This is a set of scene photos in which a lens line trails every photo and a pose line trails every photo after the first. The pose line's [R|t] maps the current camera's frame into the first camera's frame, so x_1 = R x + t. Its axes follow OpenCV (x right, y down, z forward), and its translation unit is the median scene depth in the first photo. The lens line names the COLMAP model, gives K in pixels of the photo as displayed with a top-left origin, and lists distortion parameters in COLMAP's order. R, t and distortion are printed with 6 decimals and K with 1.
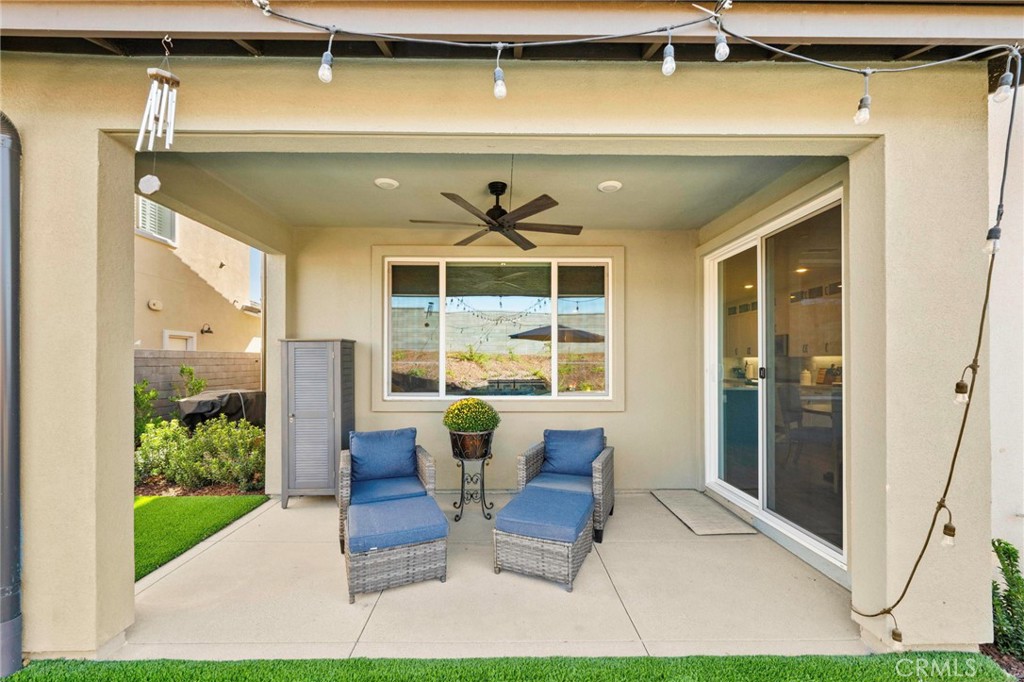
lens RADIAL K [[405.2, 0, 508.0], [0, 405.2, 360.1], [0, 0, 1]] dist [0.002093, 0.000382]
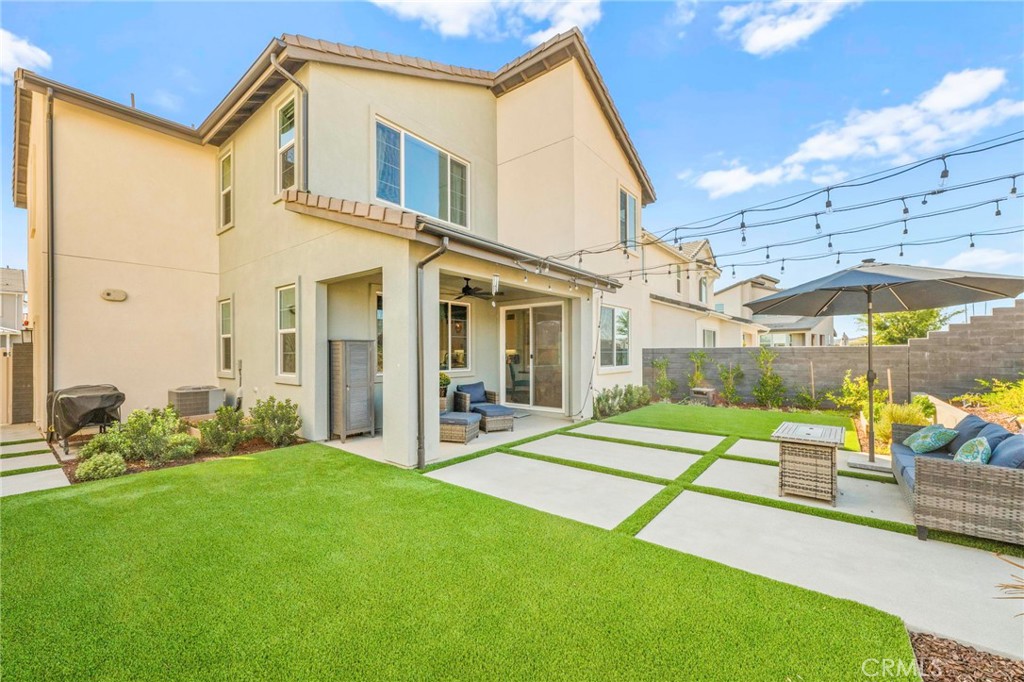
lens RADIAL K [[405.2, 0, 503.6], [0, 405.2, 351.3], [0, 0, 1]] dist [0.002093, 0.000382]
pose [[0.643637, -0.000209, 0.765330, -1.236300], [0.002373, 0.999996, -0.001723, 0.000413], [-0.765327, 0.002926, 0.643635, -0.479400]]
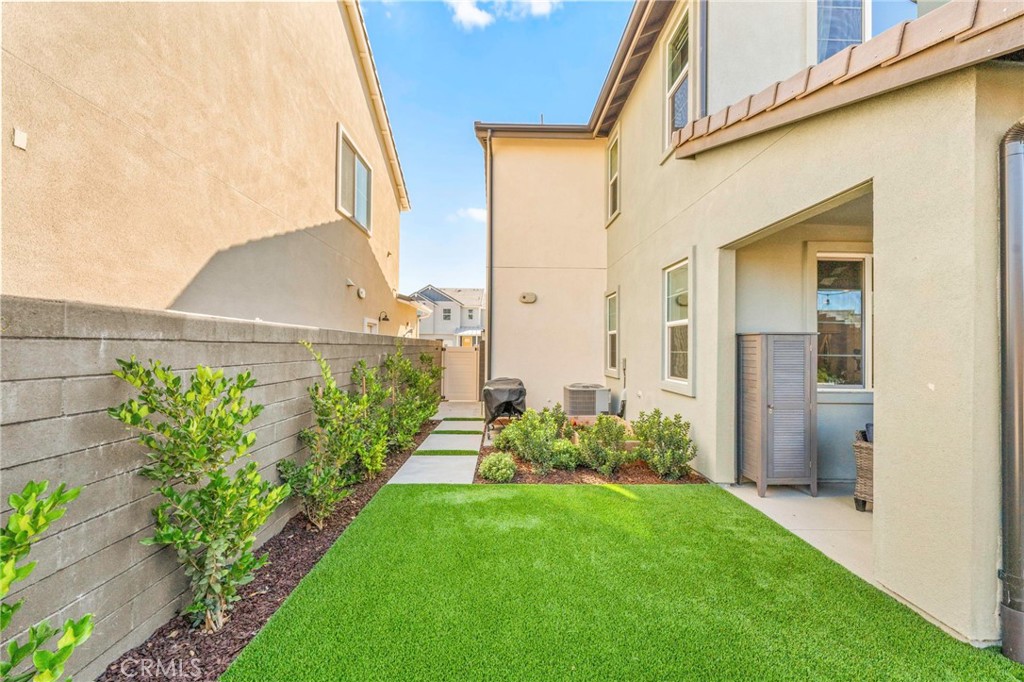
lens RADIAL K [[405.2, 0, 508.6], [0, 405.2, 342.4], [0, 0, 1]] dist [0.002093, 0.000382]
pose [[0.999946, 0.009660, 0.003732, -1.075241], [-0.009609, 0.999861, -0.013598, -0.004701], [-0.003863, 0.013562, 0.999901, -0.025923]]
